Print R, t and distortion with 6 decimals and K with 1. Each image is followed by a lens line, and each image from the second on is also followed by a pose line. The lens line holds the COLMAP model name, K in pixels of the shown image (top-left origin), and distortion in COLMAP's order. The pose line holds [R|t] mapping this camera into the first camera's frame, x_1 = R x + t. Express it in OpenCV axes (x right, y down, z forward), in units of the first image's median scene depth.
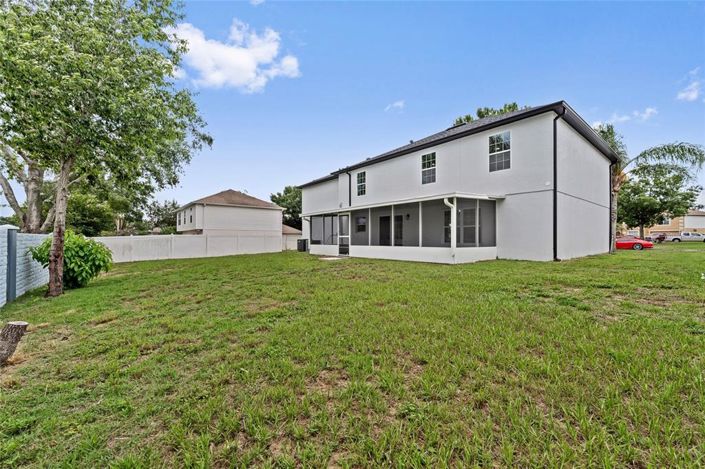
lens RADIAL K [[288.7, 0, 353.0], [0, 288.7, 236.5], [0, 0, 1]] dist [-0.002180, -0.000144]
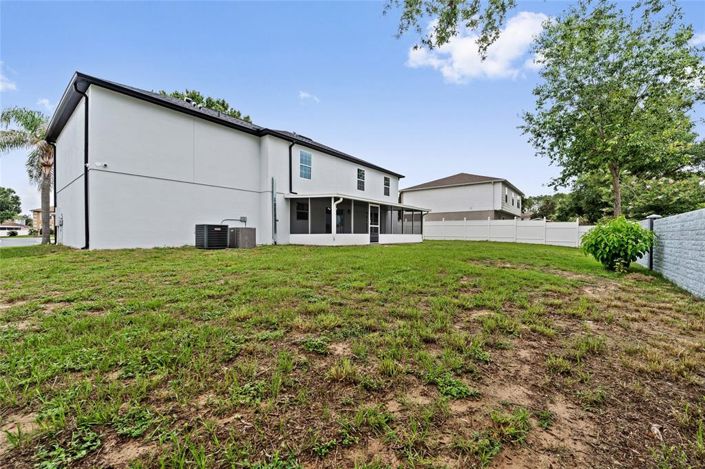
lens RADIAL K [[288.7, 0, 353.0], [0, 288.7, 236.5], [0, 0, 1]] dist [-0.002180, -0.000144]
pose [[-0.224929, -0.030840, 0.973887, -1.096851], [-0.030934, 0.999221, 0.024498, 0.015102], [-0.973884, -0.024616, -0.225708, 1.297941]]
